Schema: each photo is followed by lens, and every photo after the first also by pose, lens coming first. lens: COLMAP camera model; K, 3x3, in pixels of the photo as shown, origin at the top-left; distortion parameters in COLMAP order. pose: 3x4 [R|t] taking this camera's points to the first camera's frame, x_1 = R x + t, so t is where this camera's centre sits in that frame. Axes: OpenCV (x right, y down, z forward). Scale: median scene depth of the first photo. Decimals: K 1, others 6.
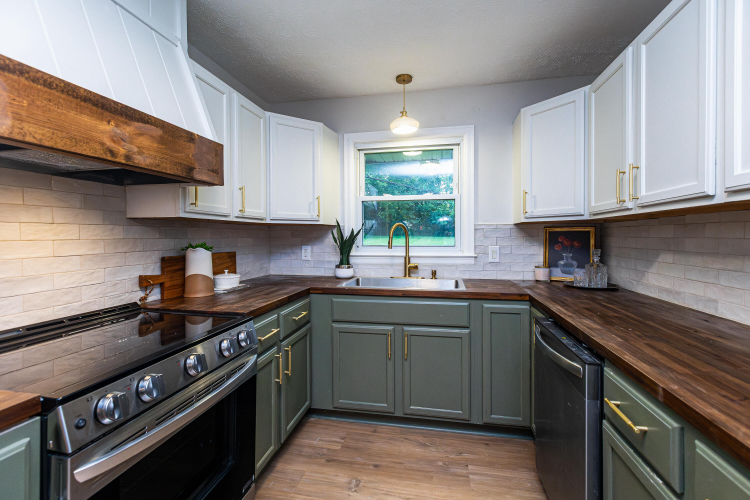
lens RADIAL K [[343.1, 0, 372.4], [0, 343.1, 240.6], [0, 0, 1]] dist [0.002590, 0.000253]
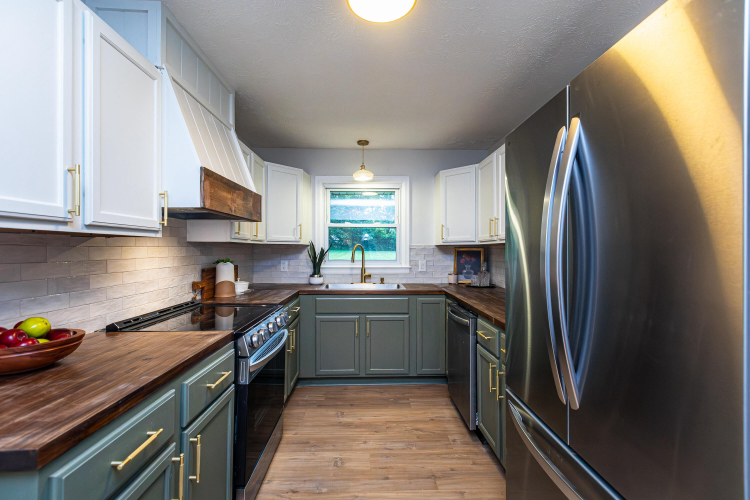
lens RADIAL K [[343.1, 0, 375.6], [0, 343.1, 249.3], [0, 0, 1]] dist [0.002590, 0.000253]
pose [[0.973907, 0.005910, 0.226871, -0.211387], [-0.002757, 0.999895, -0.014210, -0.012087], [-0.226931, 0.013213, 0.973821, -0.464760]]
